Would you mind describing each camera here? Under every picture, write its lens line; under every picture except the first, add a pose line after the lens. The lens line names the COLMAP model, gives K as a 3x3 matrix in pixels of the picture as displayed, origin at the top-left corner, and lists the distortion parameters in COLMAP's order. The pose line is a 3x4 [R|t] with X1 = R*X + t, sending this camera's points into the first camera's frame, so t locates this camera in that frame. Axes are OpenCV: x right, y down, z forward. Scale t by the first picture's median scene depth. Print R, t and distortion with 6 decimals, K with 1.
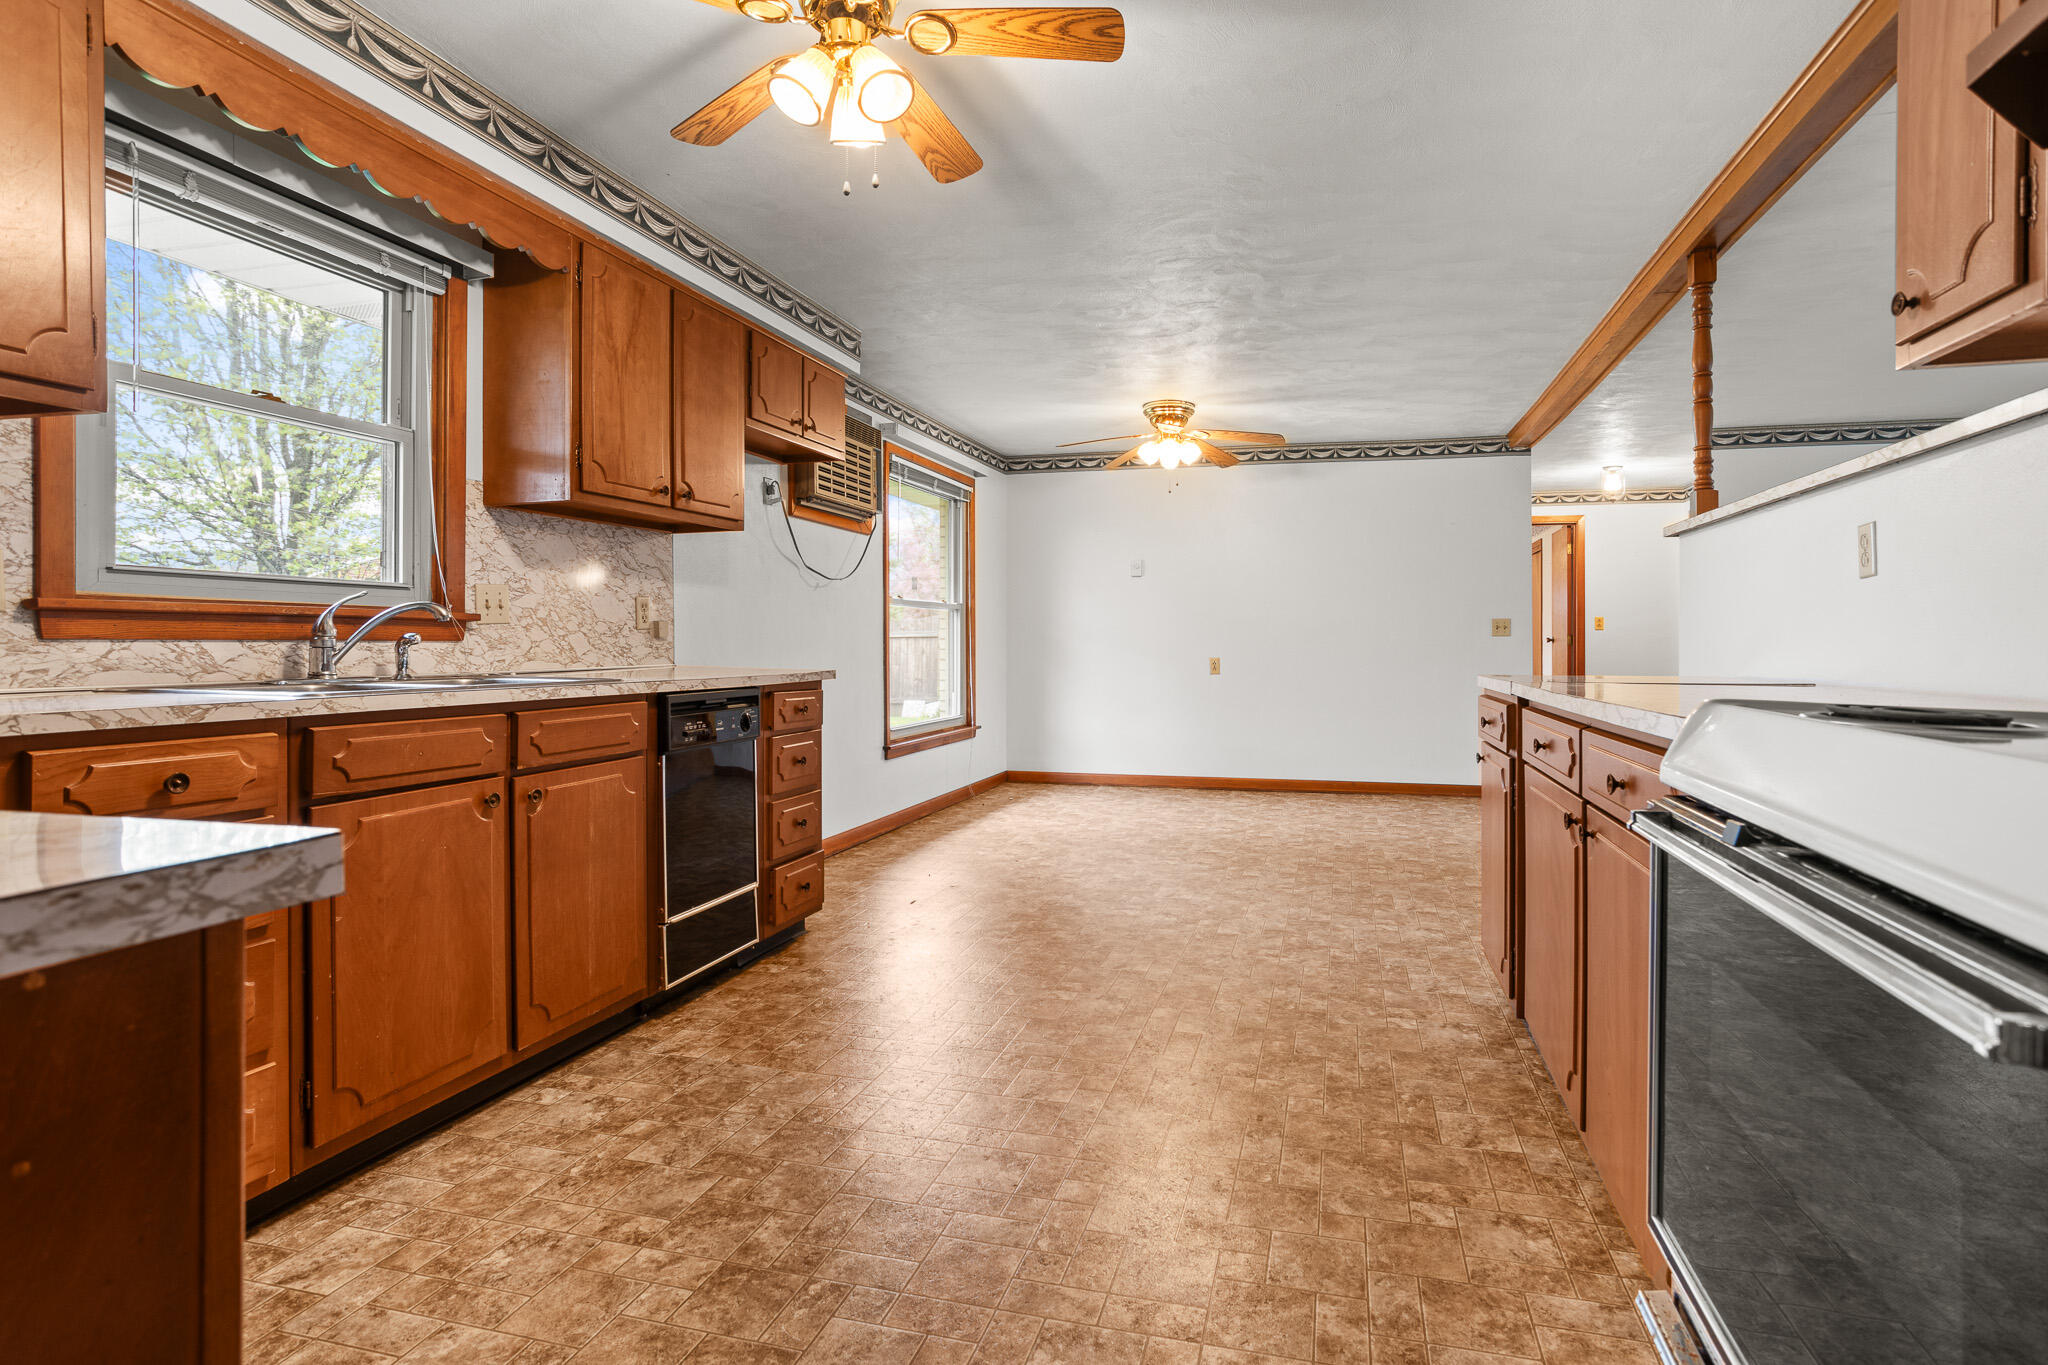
lens RADIAL K [[984.7, 0, 1118.5], [0, 984.7, 637.7], [0, 0, 1]] dist [-0.053781, 0.030854]
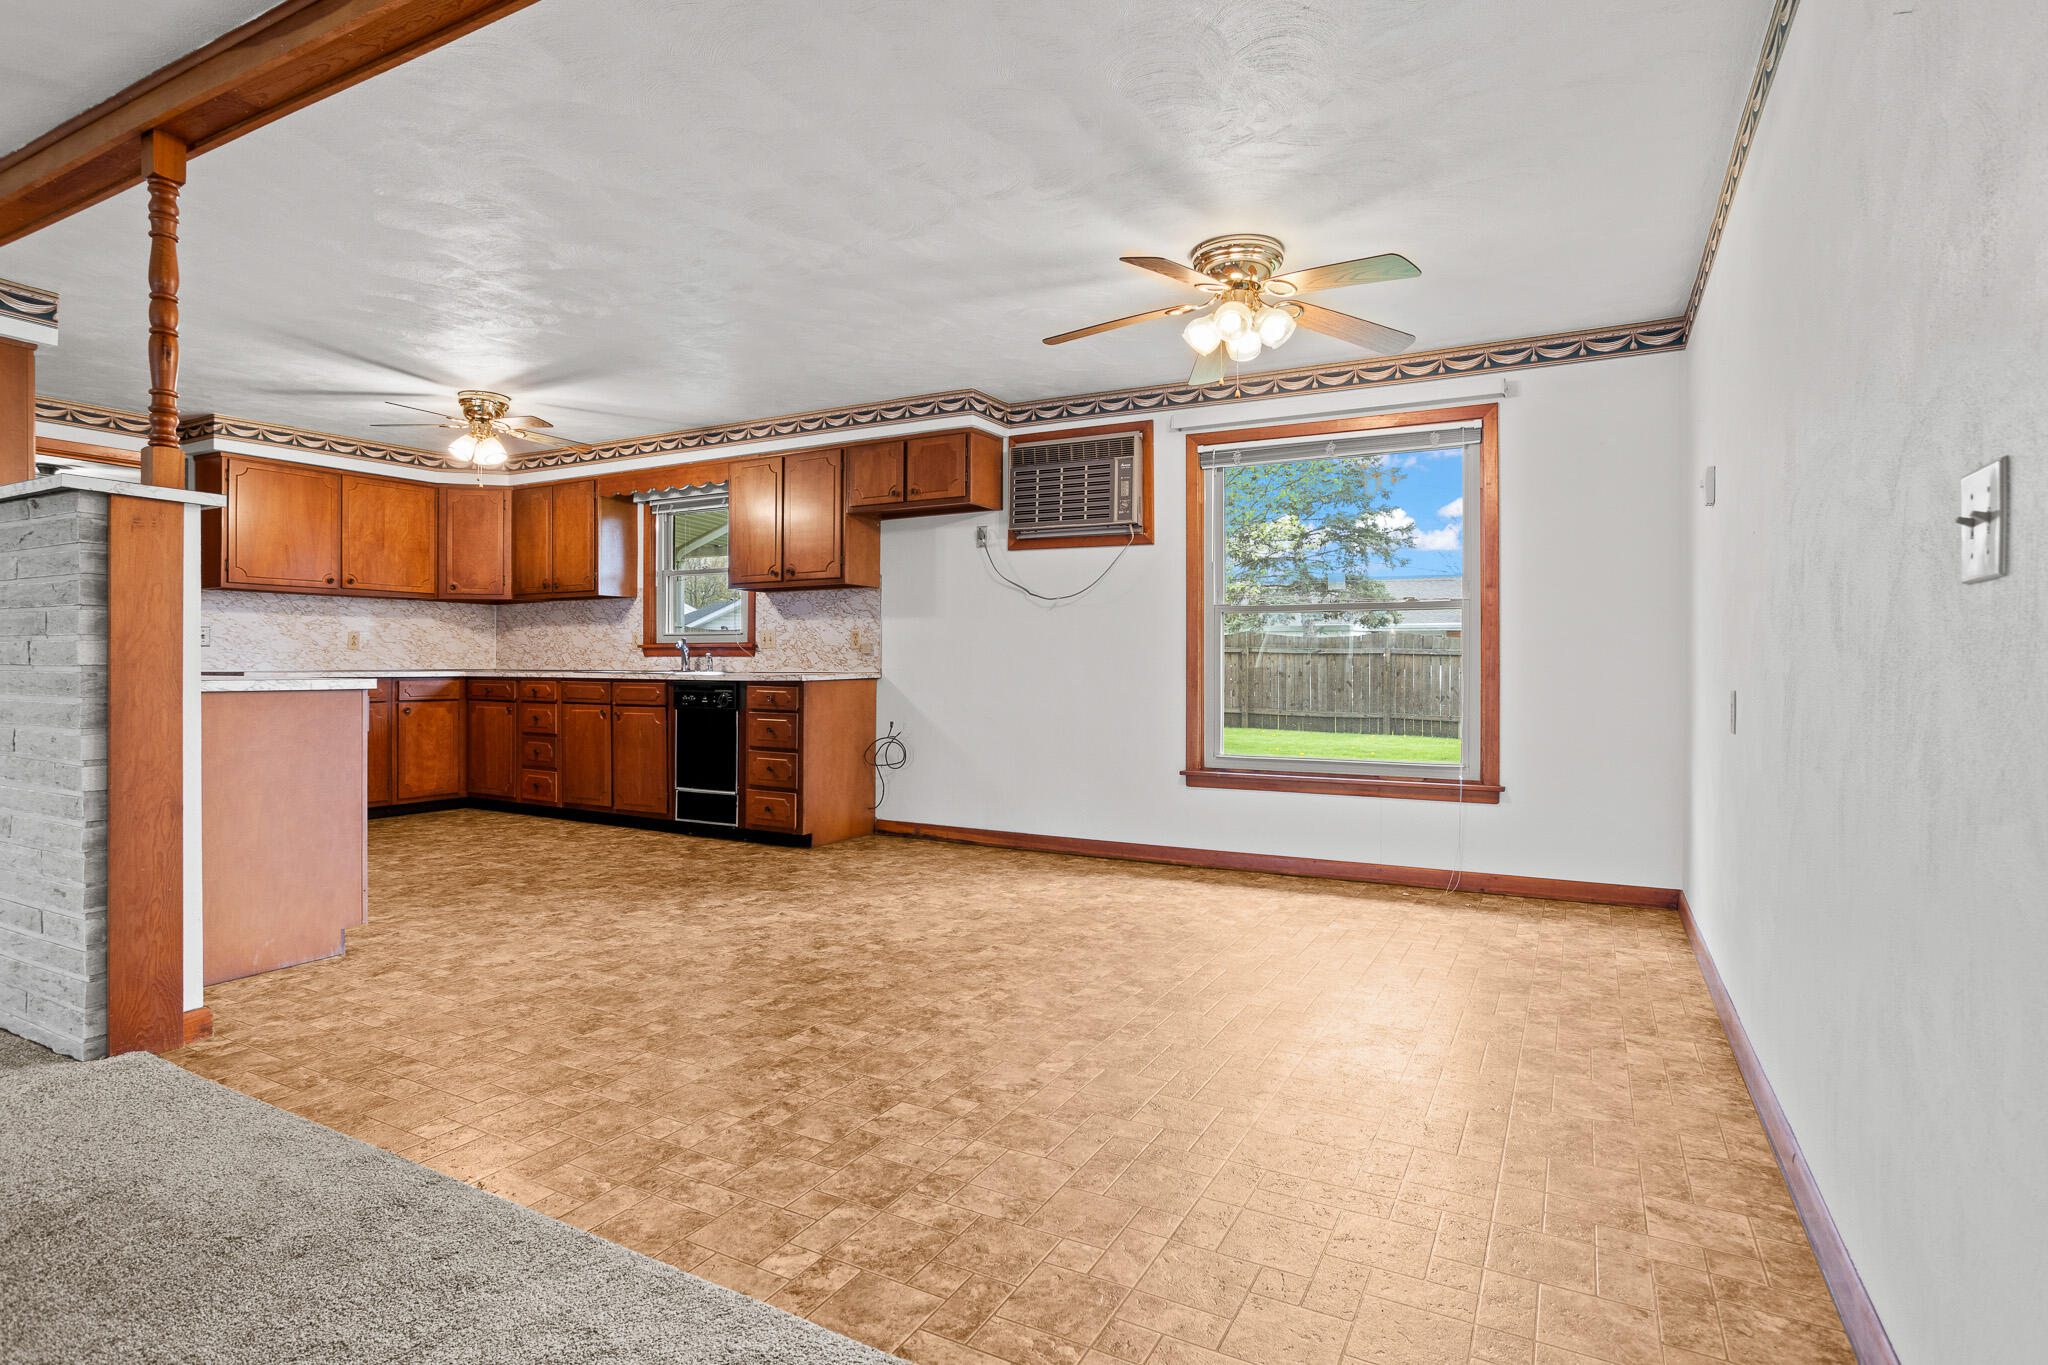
lens RADIAL K [[1093.9, 0, 1150.9], [0, 1093.9, 665.6], [0, 0, 1]] dist [-0.065445, 0.028683]
pose [[-0.210904, -0.002459, -0.977504, 1.712071], [0.001753, 0.999994, -0.002893, 0.036363], [0.977505, -0.002323, -0.210899, 2.655443]]
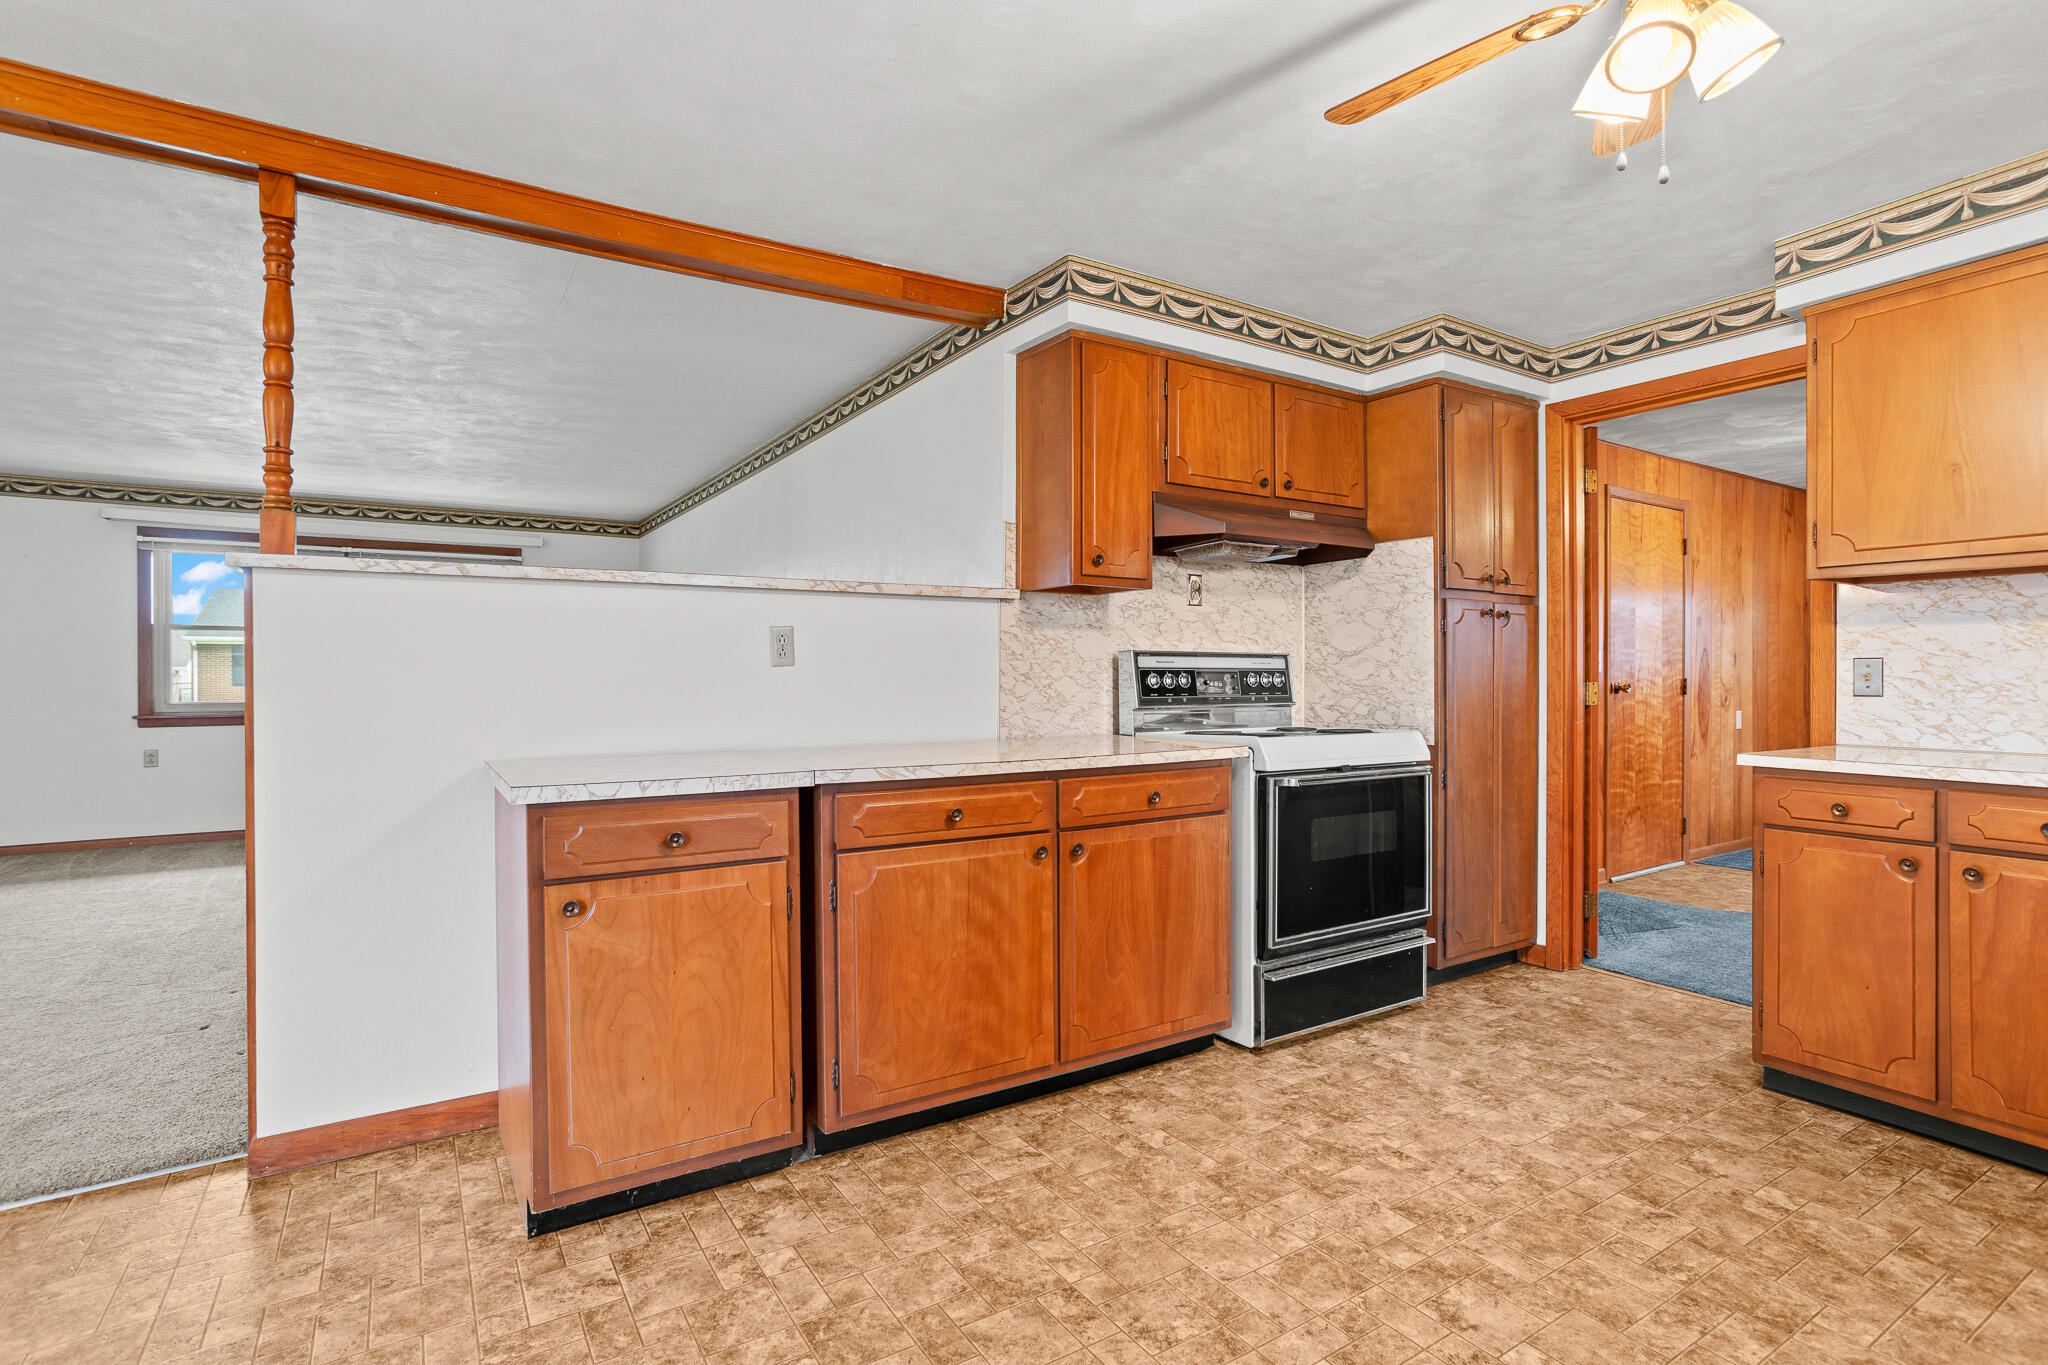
lens RADIAL K [[991.3, 0, 991.6], [0, 991.3, 676.2], [0, 0, 1]] dist [-0.046145, 0.025502]
pose [[-0.678614, -0.001005, 0.734495, -0.379228], [-0.002121, 0.999998, -0.000591, -0.041225], [-0.734492, -0.001959, -0.678614, 1.504526]]
